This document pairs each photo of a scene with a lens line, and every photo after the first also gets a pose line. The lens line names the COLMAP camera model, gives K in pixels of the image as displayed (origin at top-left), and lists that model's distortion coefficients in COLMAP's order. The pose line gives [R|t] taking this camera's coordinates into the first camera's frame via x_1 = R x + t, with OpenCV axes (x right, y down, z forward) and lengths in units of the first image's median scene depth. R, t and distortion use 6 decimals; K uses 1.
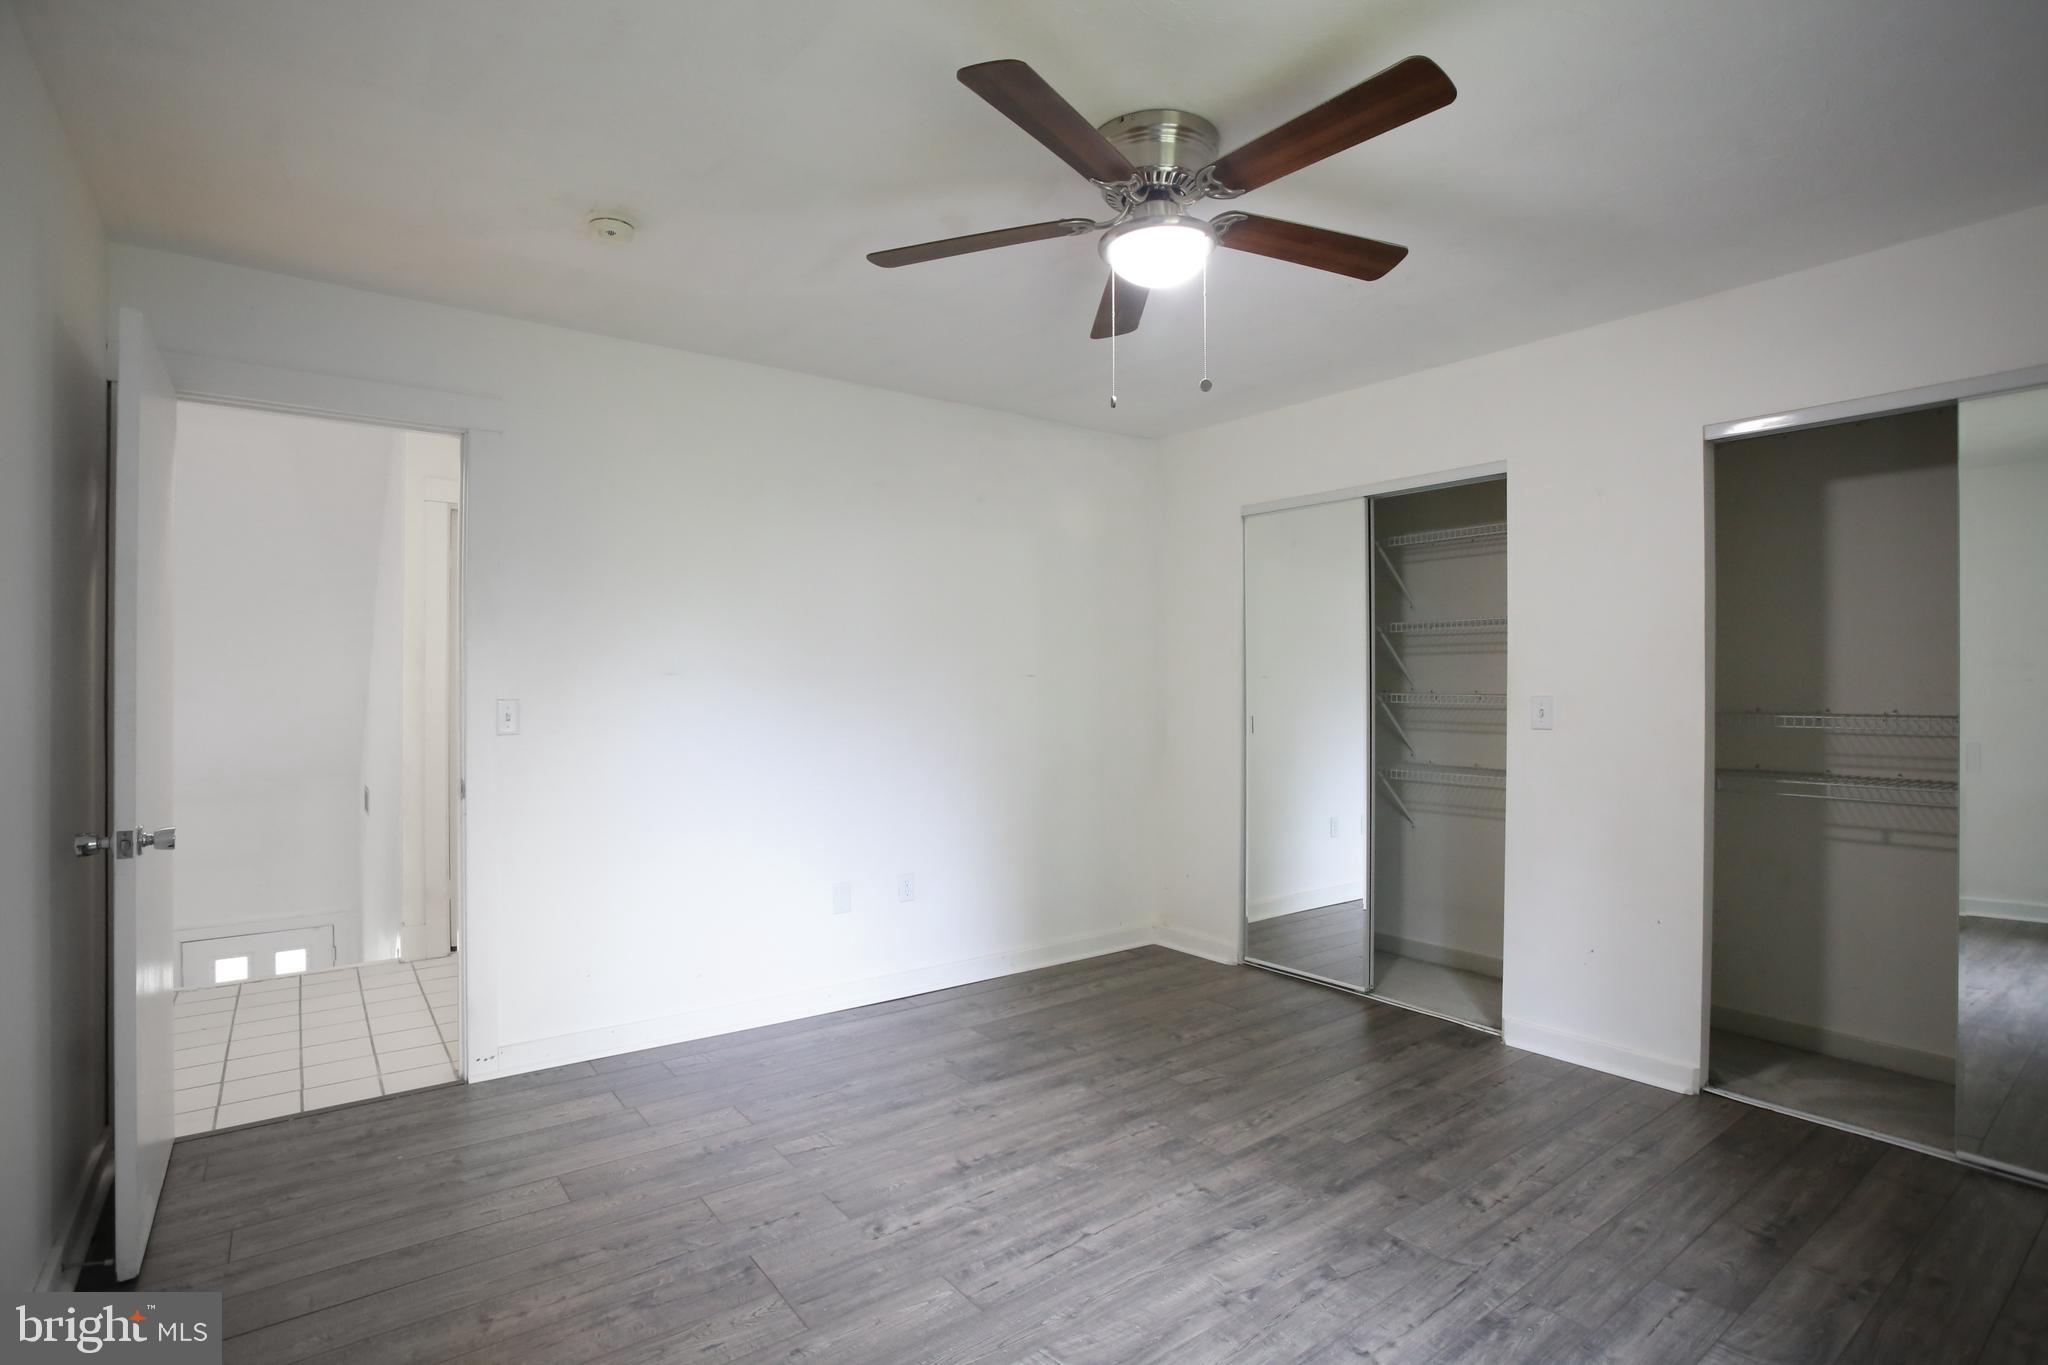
lens RADIAL K [[1012.5, 0, 1020.2], [0, 1012.5, 679.0], [0, 0, 1]] dist [-0.050526, 0.035348]
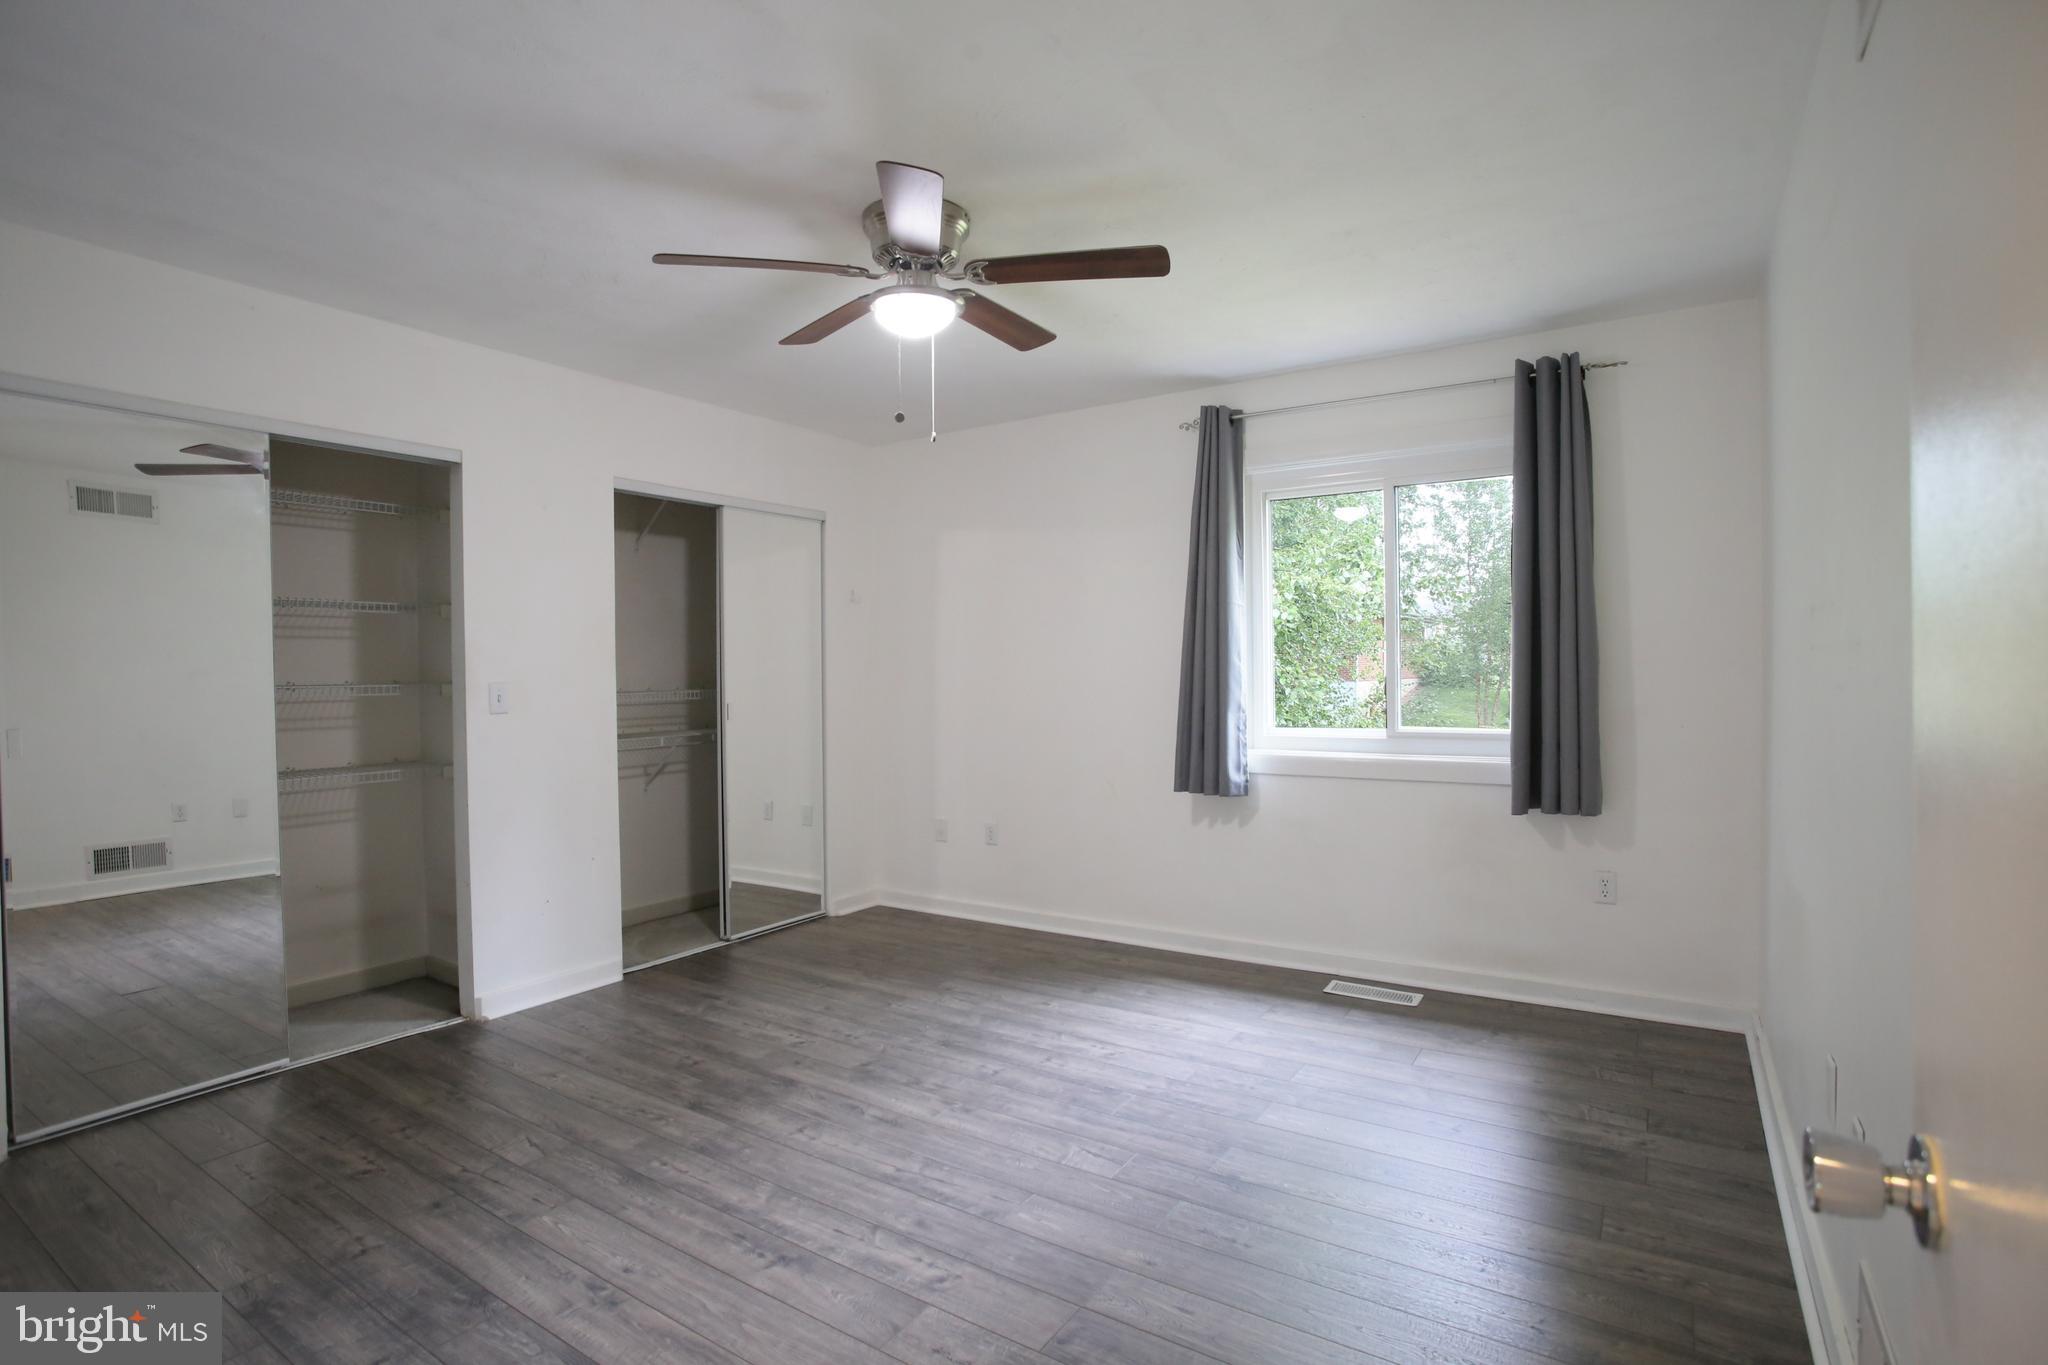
lens RADIAL K [[1012.5, 0, 1020.2], [0, 1012.5, 679.0], [0, 0, 1]] dist [-0.050526, 0.035348]
pose [[-0.348185, 0.002055, 0.937424, -0.901746], [0.003807, 0.999992, -0.000778, 0.020821], [-0.937418, 0.003298, -0.348190, 1.127677]]
